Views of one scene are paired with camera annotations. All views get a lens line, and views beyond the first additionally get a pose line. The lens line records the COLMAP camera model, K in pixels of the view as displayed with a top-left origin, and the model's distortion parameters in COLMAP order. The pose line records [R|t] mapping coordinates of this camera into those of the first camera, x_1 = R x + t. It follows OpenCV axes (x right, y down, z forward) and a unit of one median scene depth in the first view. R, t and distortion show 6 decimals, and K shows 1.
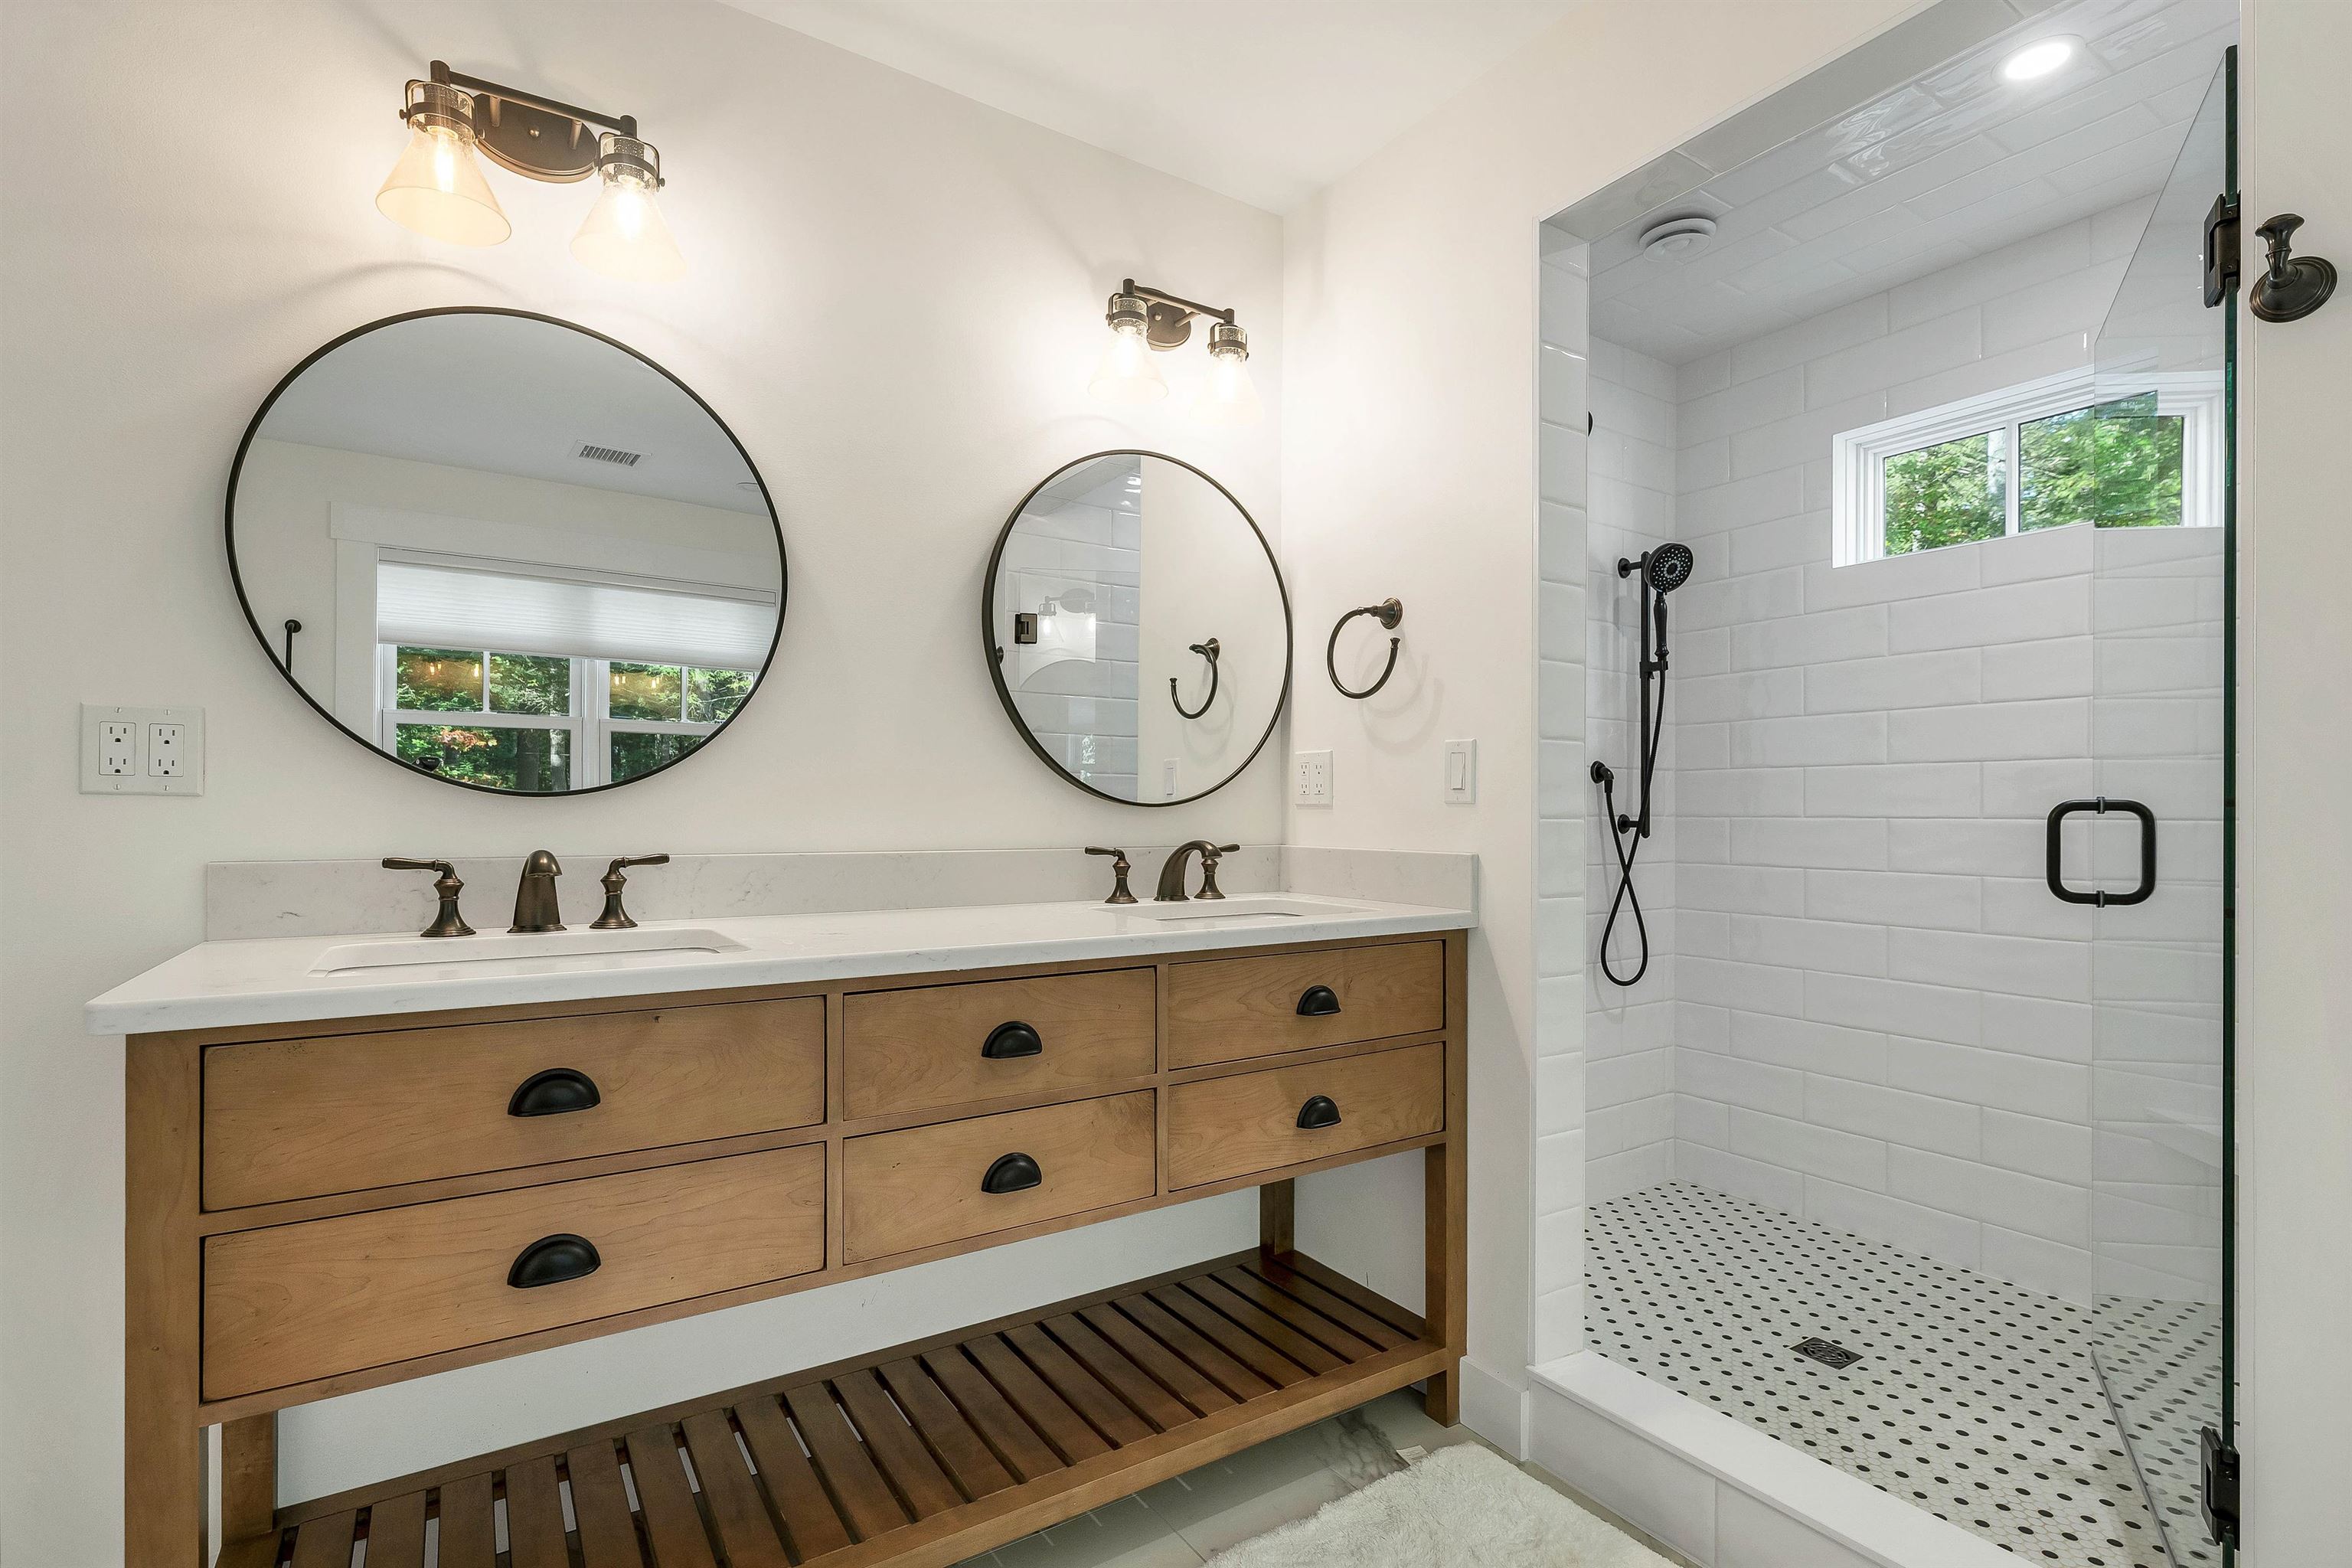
lens RADIAL K [[1100.2, 0, 1176.0], [0, 1100.2, 813.7], [0, 0, 1]] dist [0.001476, 0.000333]
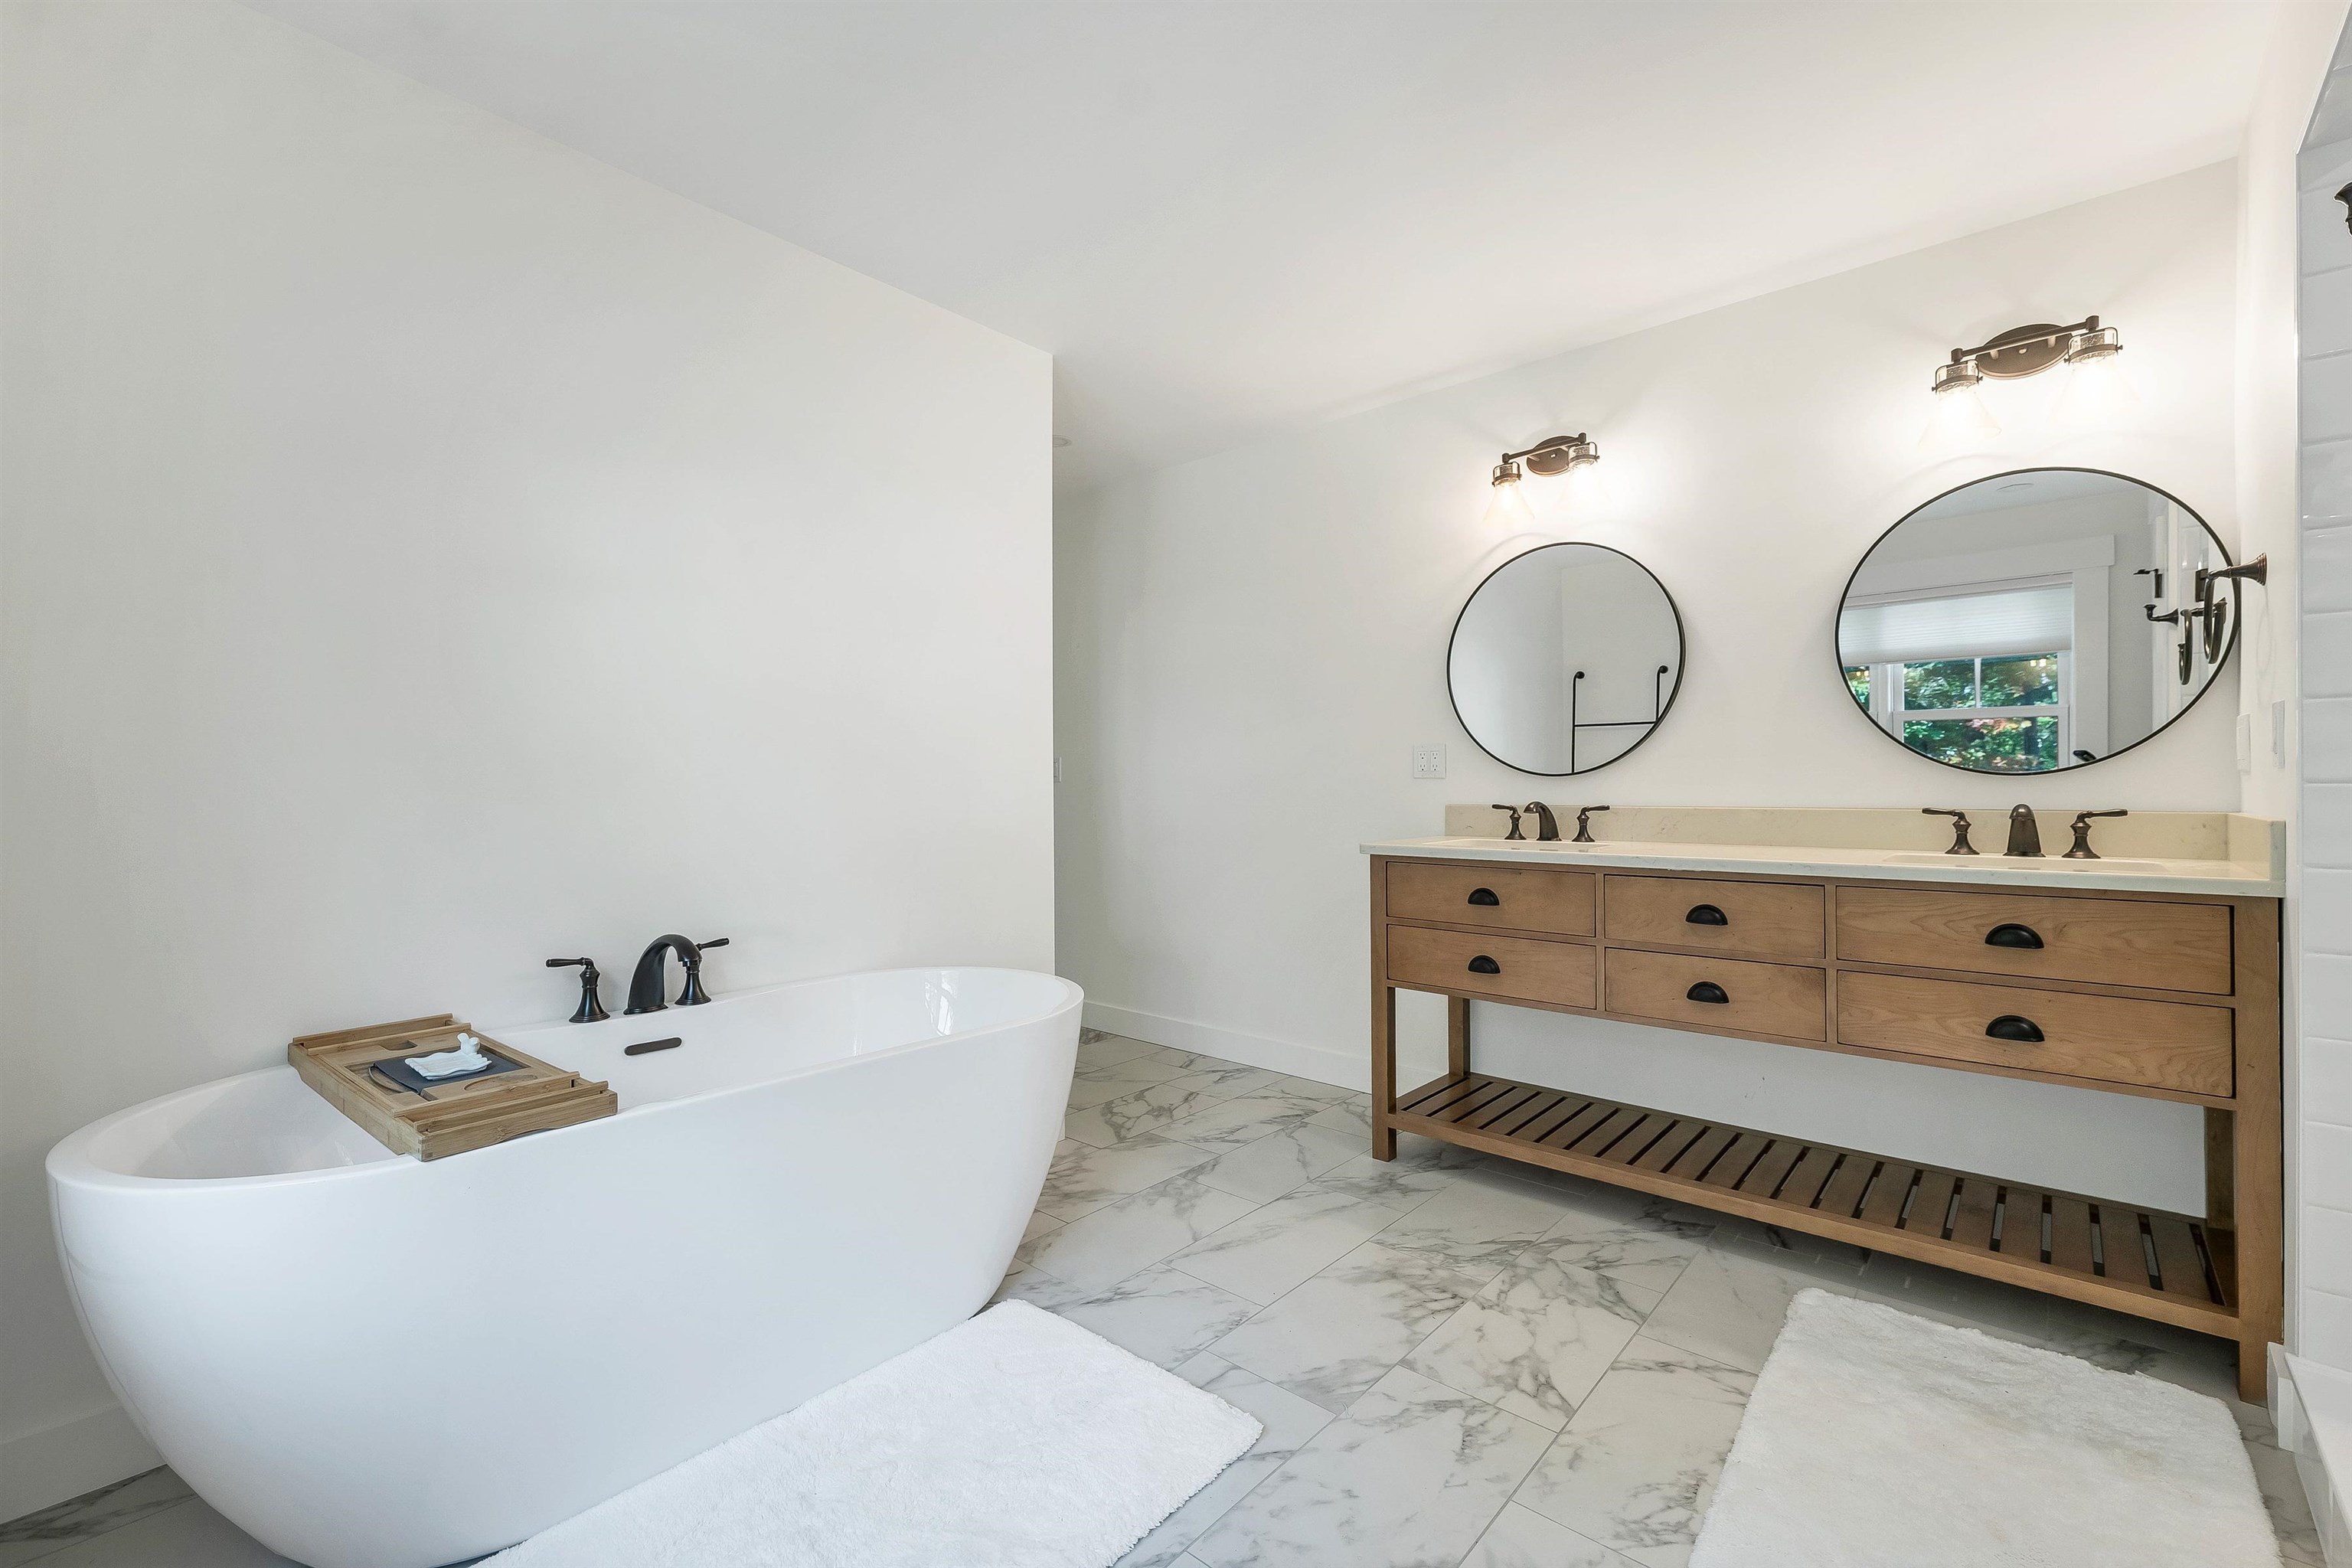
lens RADIAL K [[992.1, 0, 1165.5], [0, 992.1, 794.7], [0, 0, 1]] dist [0.003106, -0.000574]
pose [[0.261396, 0.003365, -0.965226, 0.959931], [0.003068, 0.999986, 0.004317, 0.008259], [0.965227, -0.004089, 0.261382, -0.183447]]
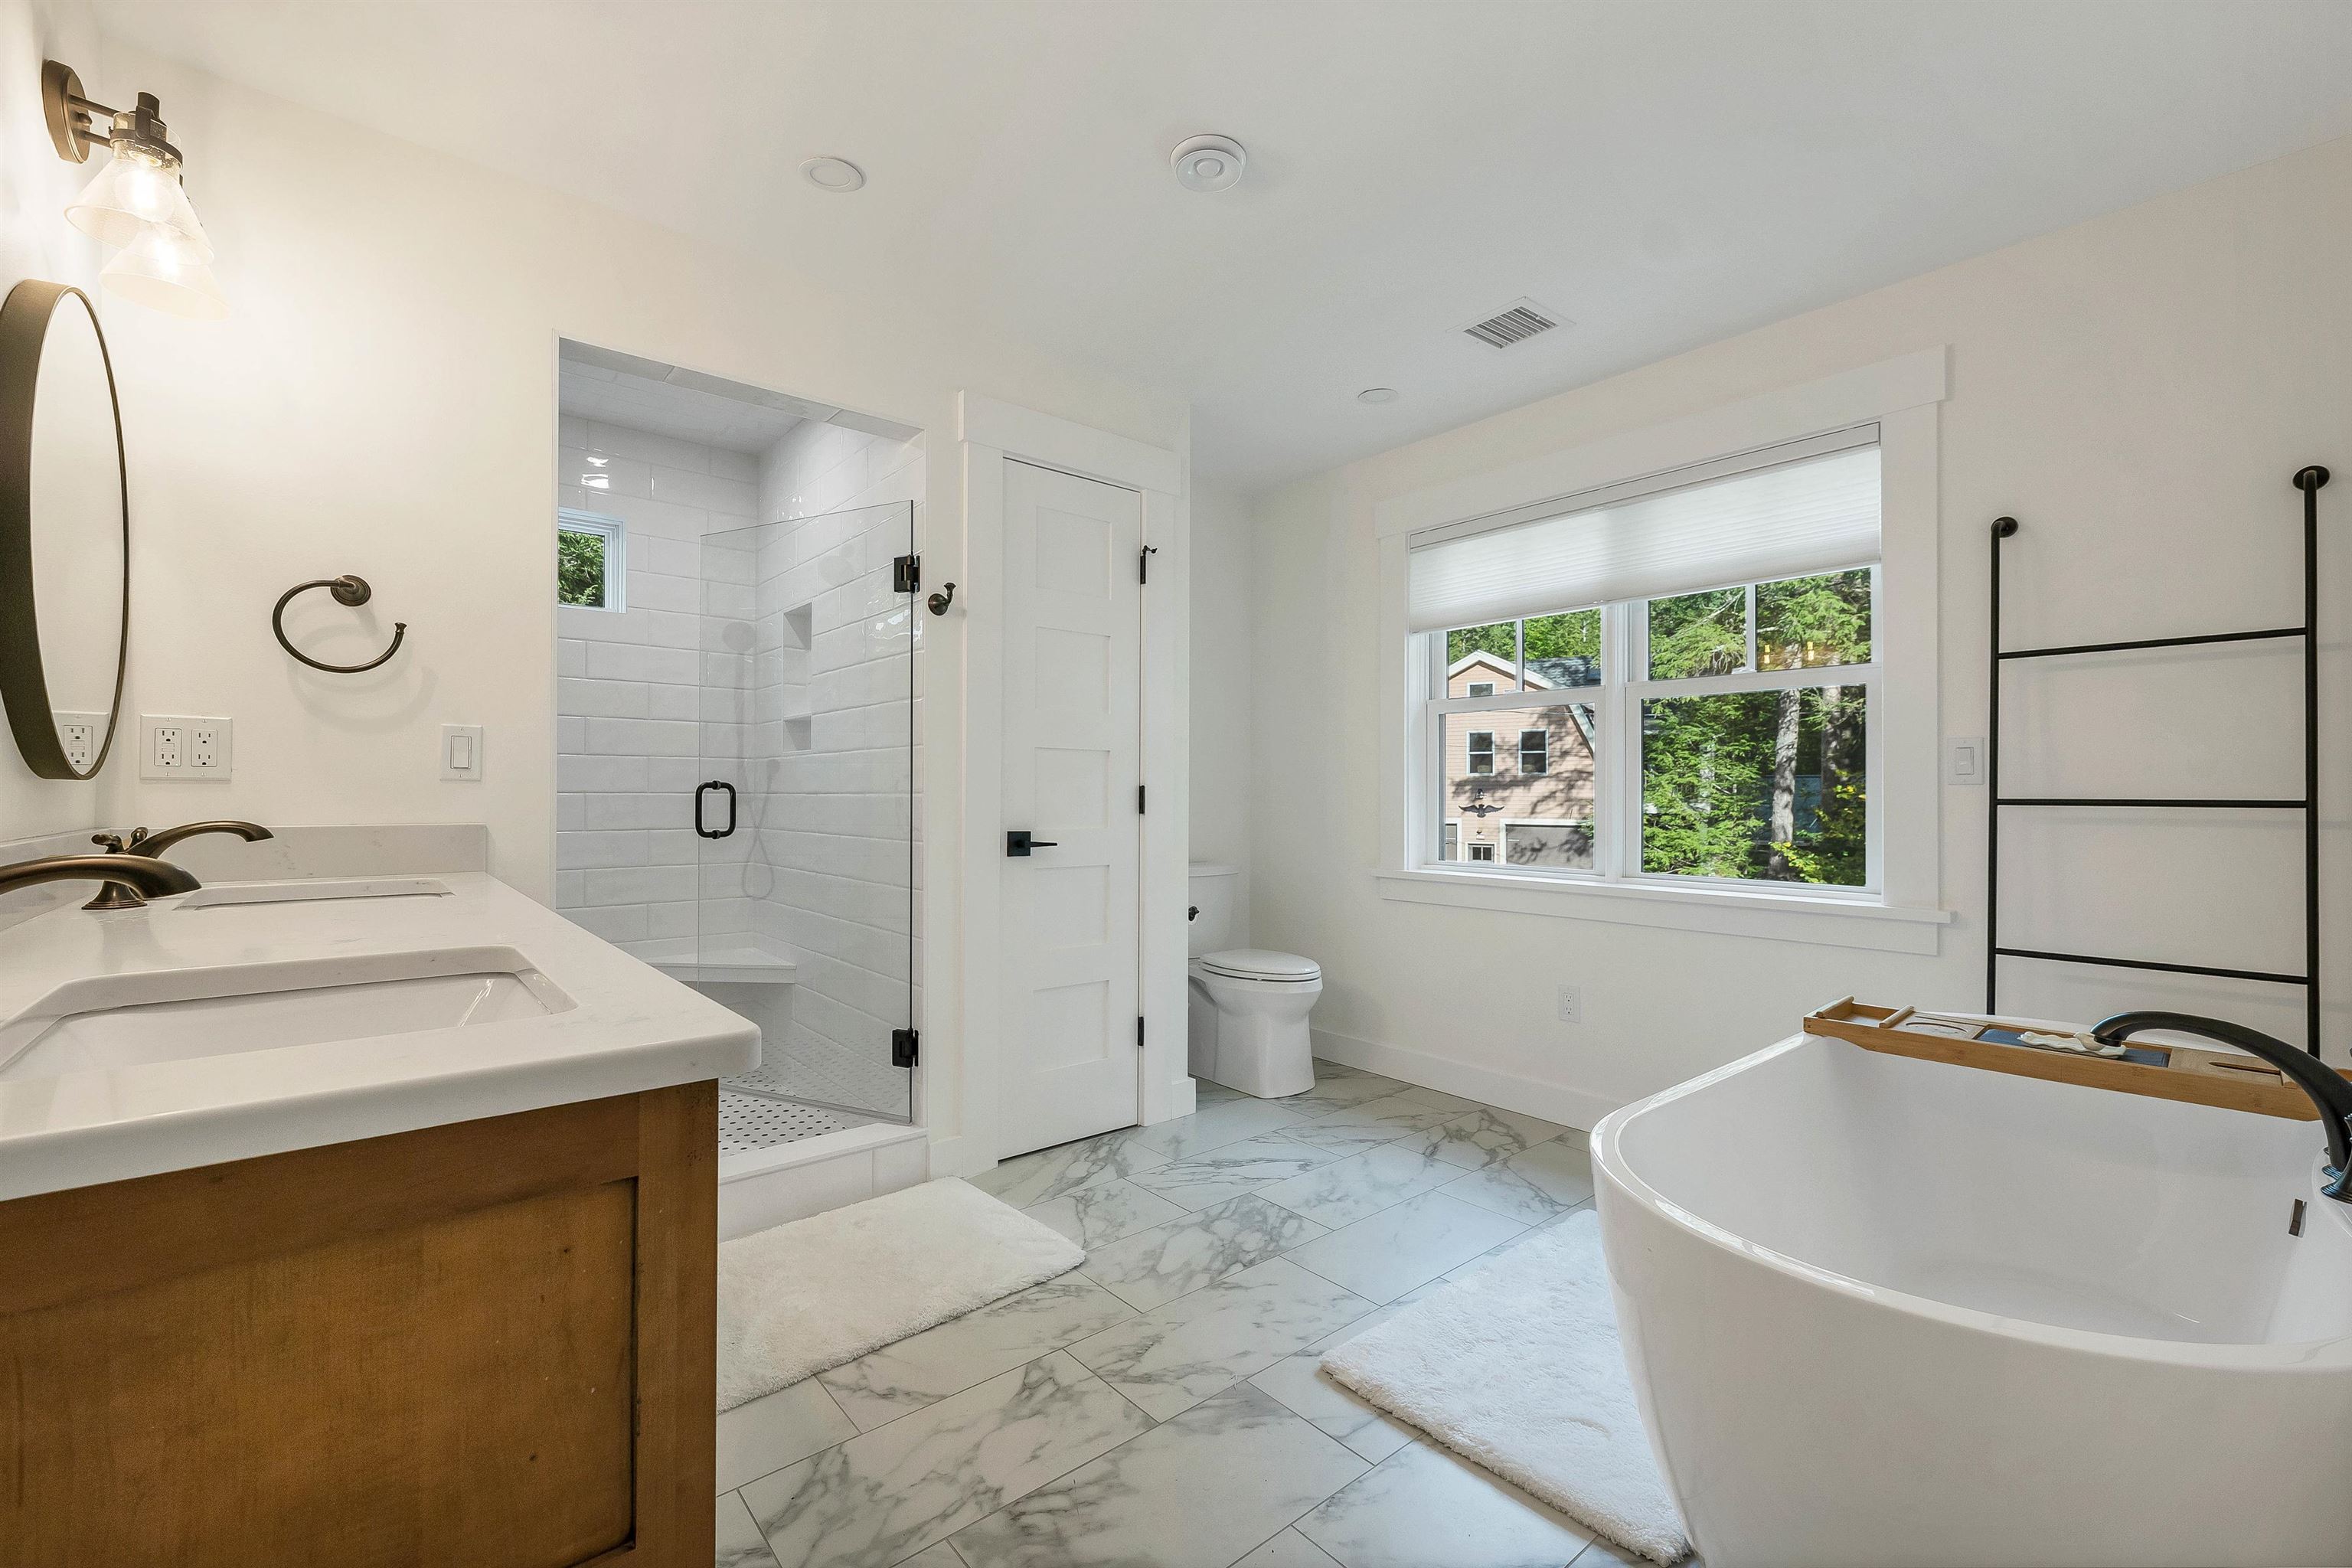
lens RADIAL K [[992.1, 0, 1165.5], [0, 992.1, 794.7], [0, 0, 1]] dist [0.003106, -0.000574]
pose [[-0.120484, -0.005108, 0.992702, -0.953218], [-0.001127, 0.999987, 0.005009, -0.000651], [-0.992715, -0.000515, -0.120488, 0.439630]]
